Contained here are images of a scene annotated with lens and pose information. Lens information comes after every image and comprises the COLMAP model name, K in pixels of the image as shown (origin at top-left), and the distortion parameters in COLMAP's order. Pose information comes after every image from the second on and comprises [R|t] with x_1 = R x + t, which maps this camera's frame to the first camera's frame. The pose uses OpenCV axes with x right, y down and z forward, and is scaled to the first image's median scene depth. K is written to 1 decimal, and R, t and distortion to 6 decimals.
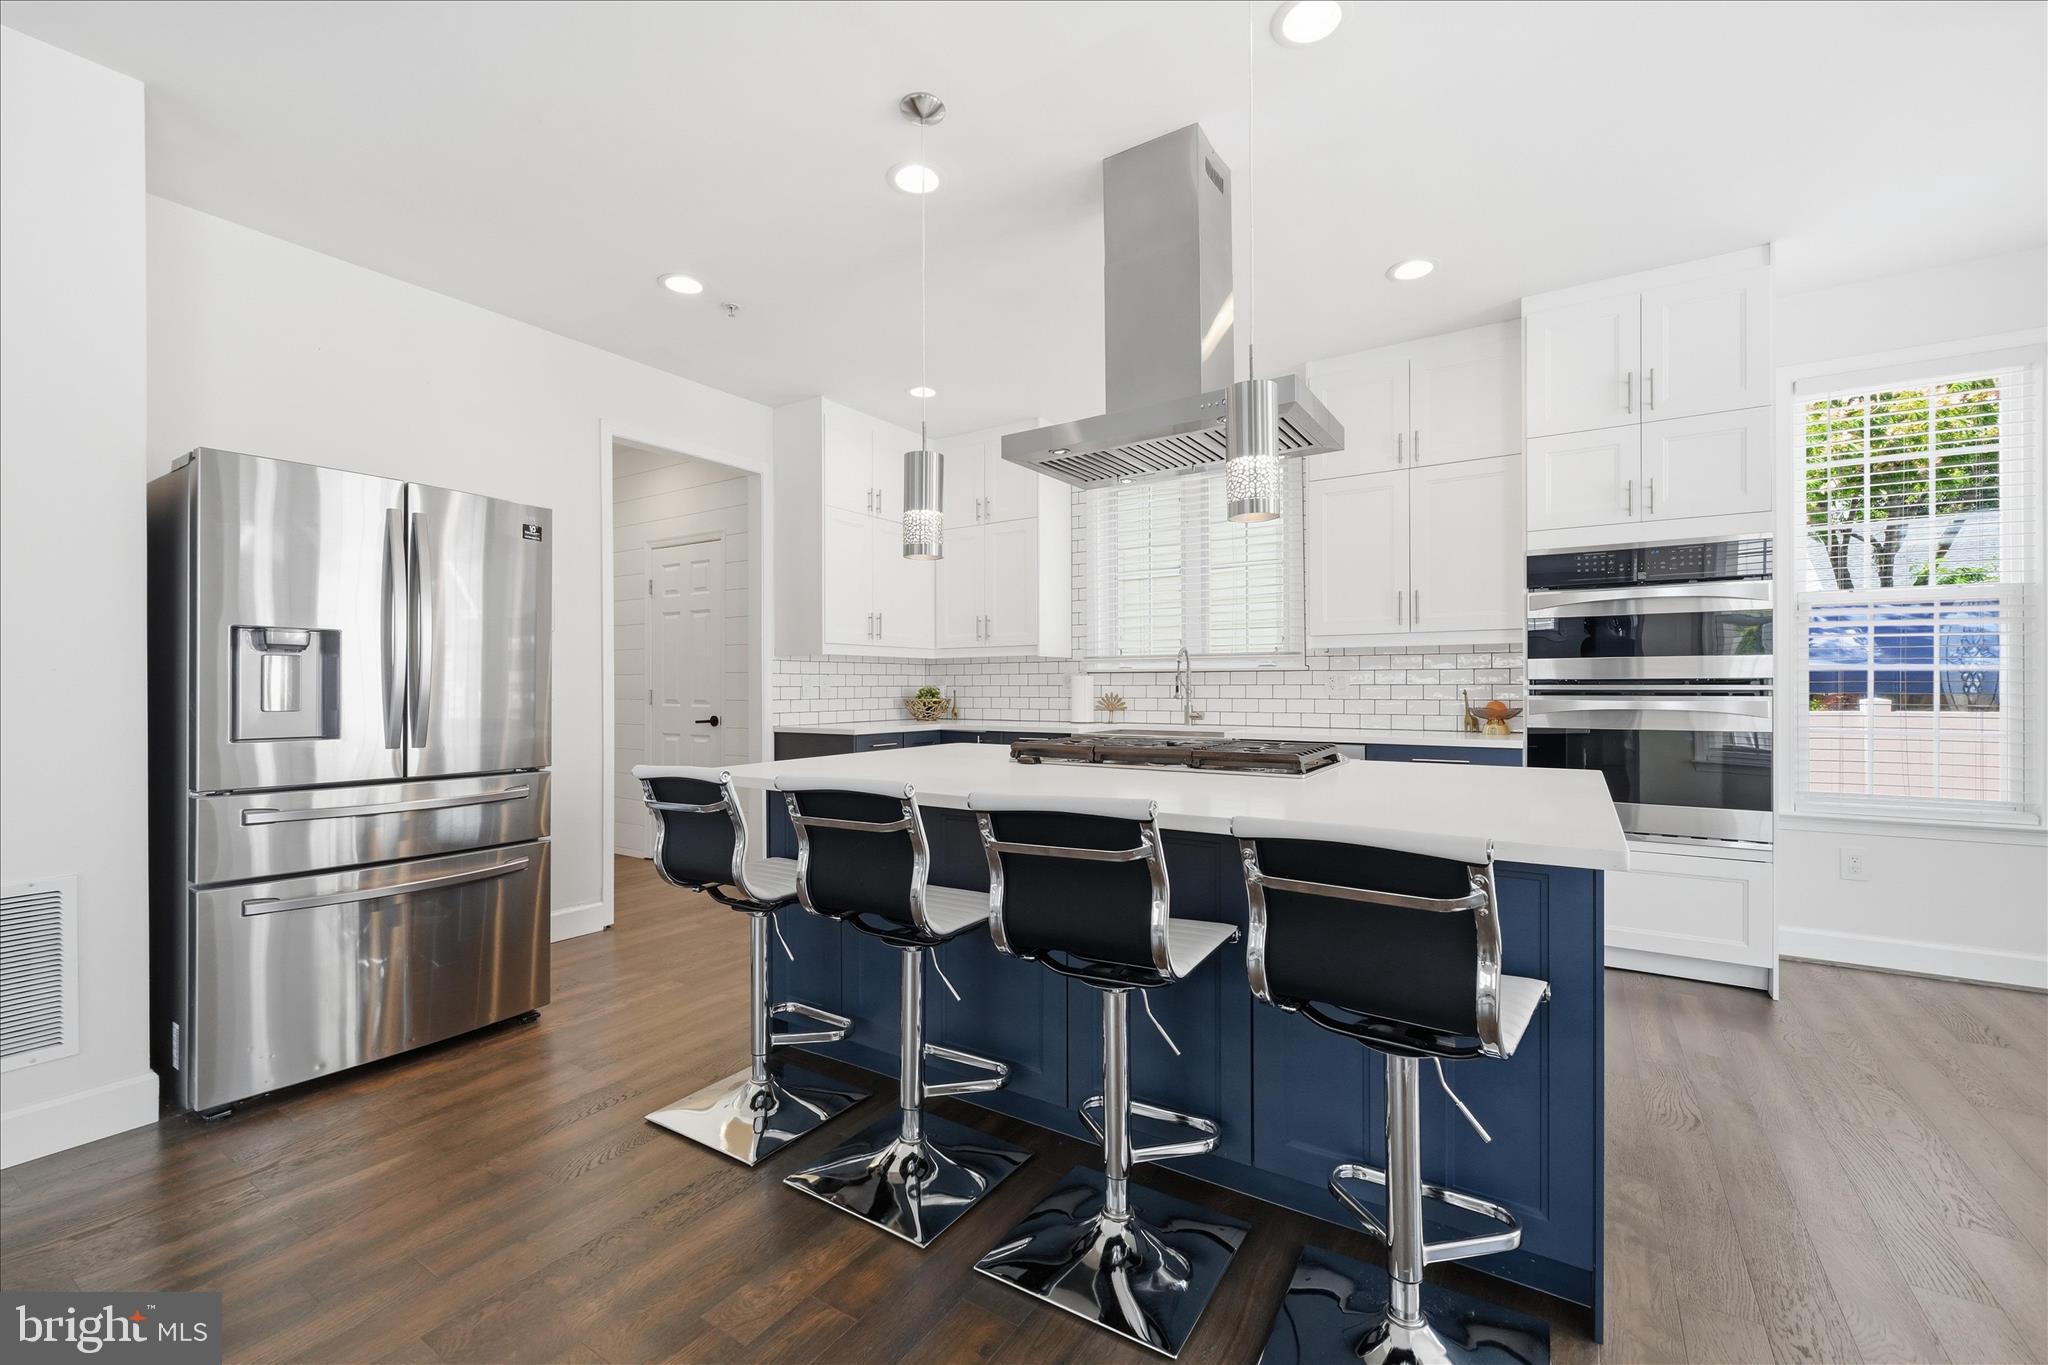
lens RADIAL K [[845.2, 0, 1024.0], [0, 845.2, 682.5], [0, 0, 1]] dist [-0.002155, -0.000541]
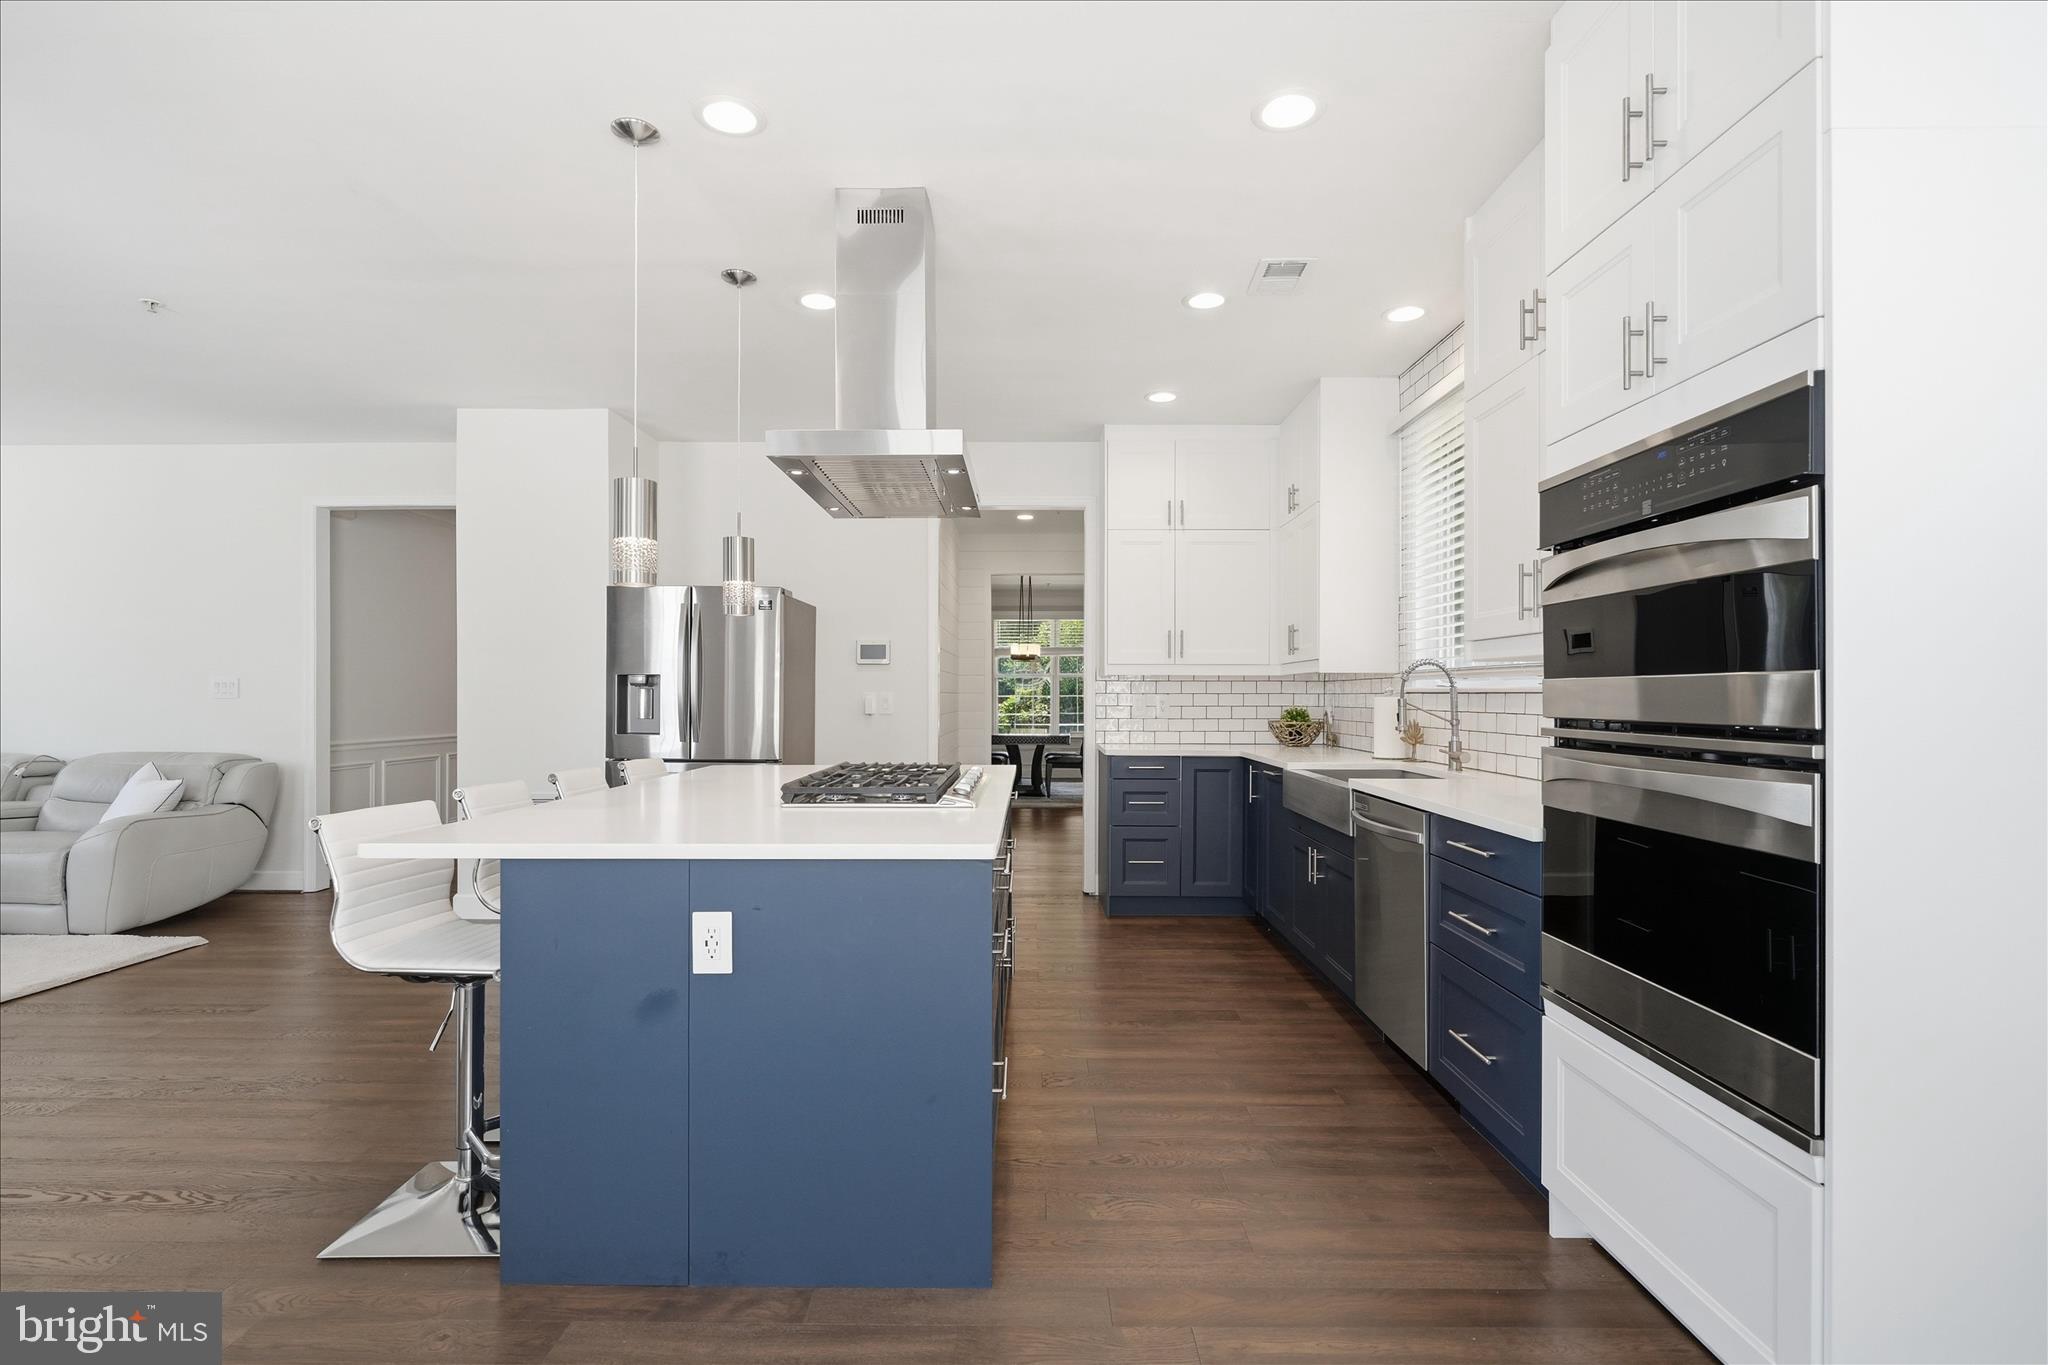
lens RADIAL K [[970.9, 0, 1024.4], [0, 970.9, 686.2], [0, 0, 1]] dist [-0.001270, -0.000227]
pose [[0.536485, -0.002909, -0.843905, 0.948748], [-0.000924, 0.999991, -0.004034, -0.020692], [0.843910, 0.002944, 0.536477, 0.379649]]
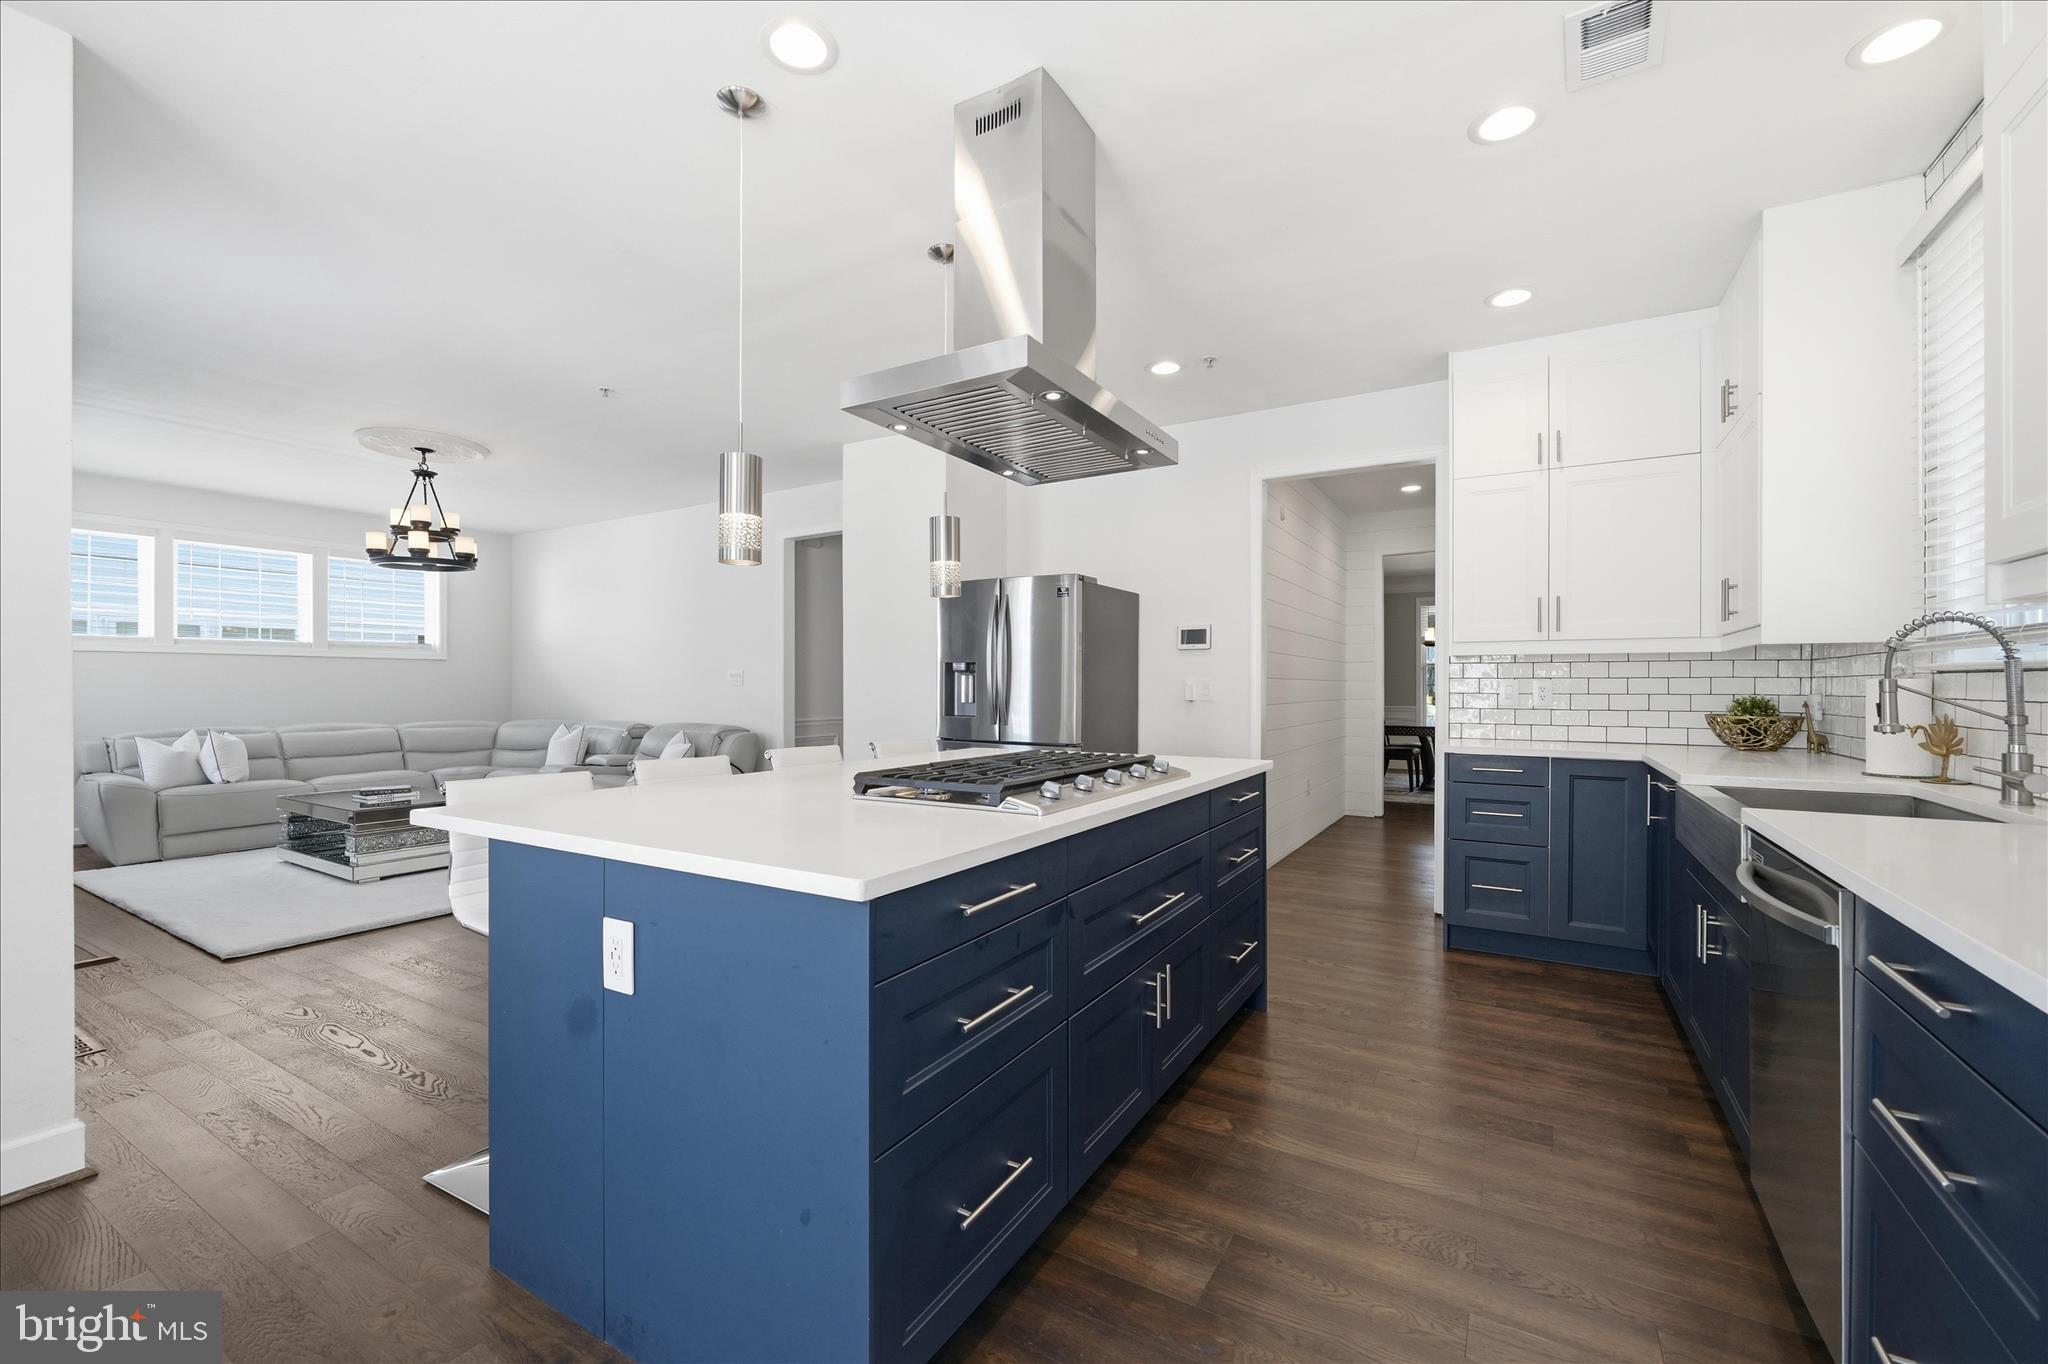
lens RADIAL K [[845.2, 0, 1024.0], [0, 845.2, 682.0], [0, 0, 1]] dist [-0.002155, -0.000541]
pose [[0.036004, -0.000312, -0.999352, 0.802459], [0.001526, 0.999999, -0.000257, -0.010089], [0.999350, -0.001515, 0.036004, 0.724680]]
